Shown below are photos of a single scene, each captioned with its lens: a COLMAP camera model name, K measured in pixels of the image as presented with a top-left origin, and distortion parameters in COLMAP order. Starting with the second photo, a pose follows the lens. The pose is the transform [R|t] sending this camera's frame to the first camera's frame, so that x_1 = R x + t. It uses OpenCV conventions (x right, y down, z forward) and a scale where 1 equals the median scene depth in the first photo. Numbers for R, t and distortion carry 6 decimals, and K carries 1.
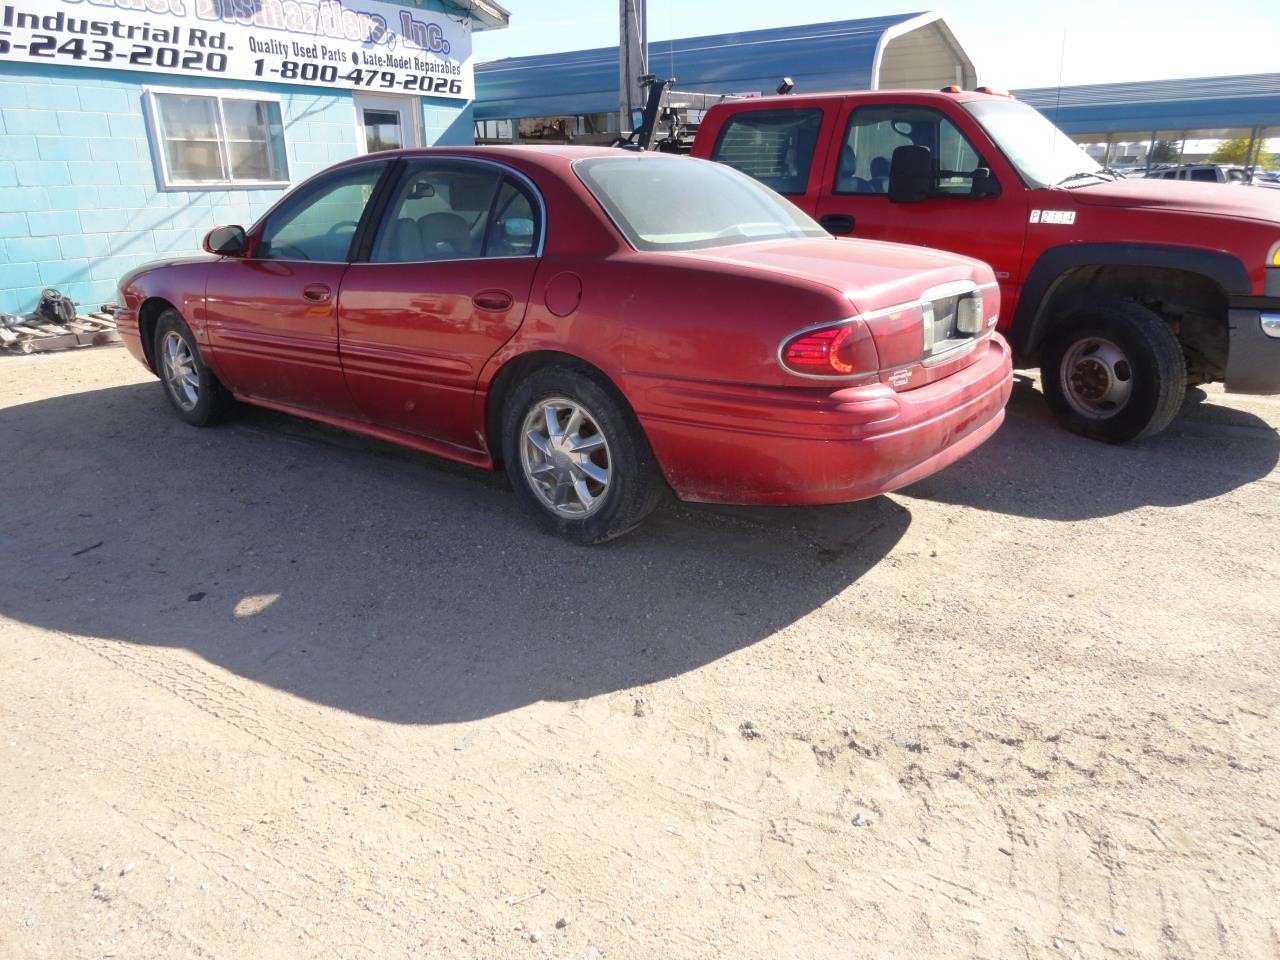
lens RADIAL K [[878.7, 0, 645.9], [0, 878.7, 487.3], [0, 0, 1]] dist [-0.002163, -0.004380]
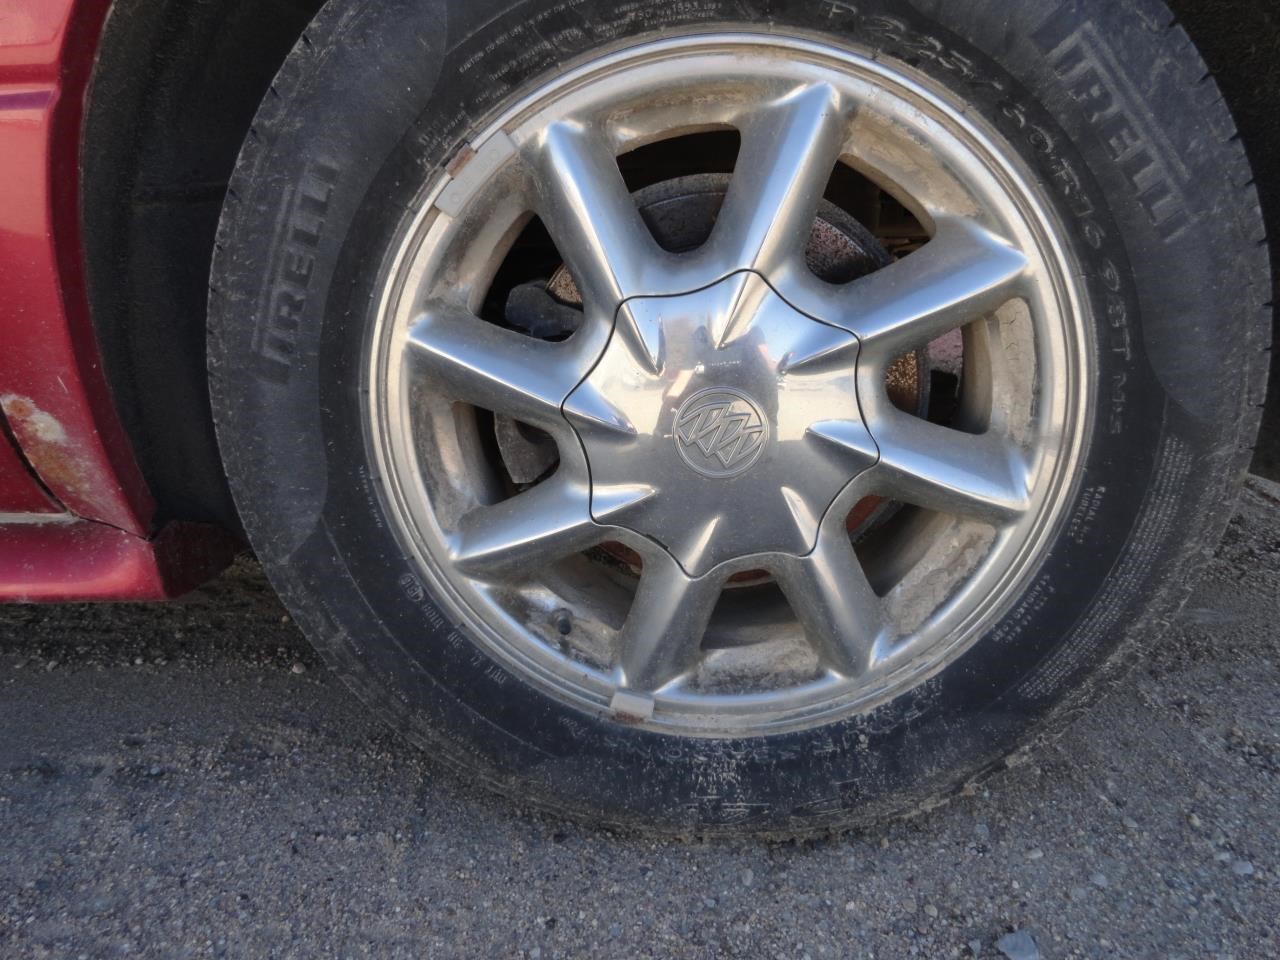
lens RADIAL K [[878.7, 0, 645.9], [0, 878.7, 487.3], [0, 0, 1]] dist [-0.002163, -0.004380]
pose [[0.821693, -0.220233, 0.525660, -0.076109], [0.210772, 0.974358, 0.078749, -0.014515], [-0.529524, 0.046087, 0.847042, 0.331384]]
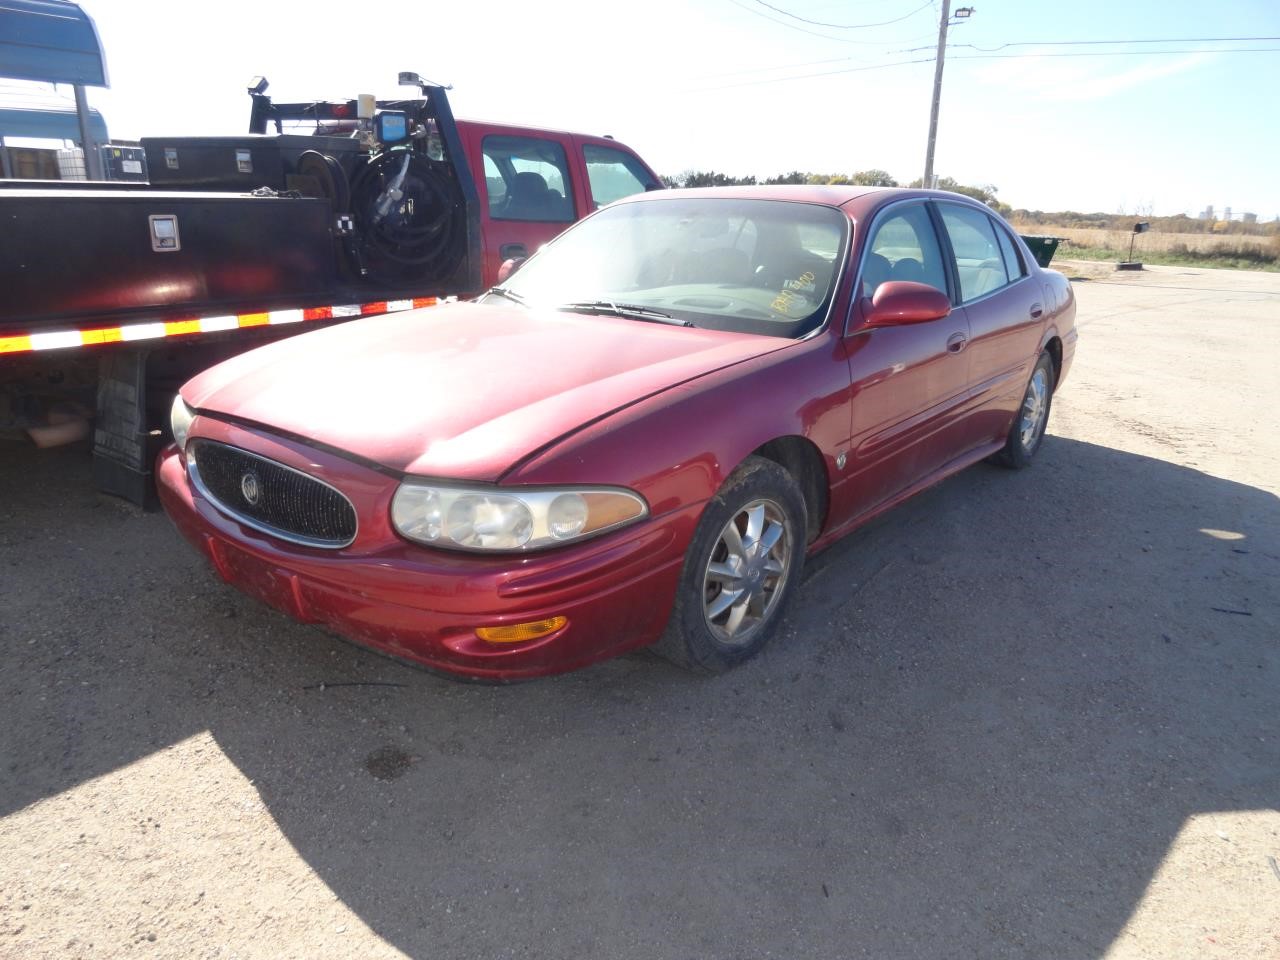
lens RADIAL K [[878.7, 0, 645.9], [0, 878.7, 487.3], [0, 0, 1]] dist [-0.002163, -0.004380]
pose [[0.028331, -0.300029, 0.953509, -0.596514], [0.306315, 0.910607, 0.277428, -0.200790], [-0.951509, 0.284214, 0.117702, 0.571025]]
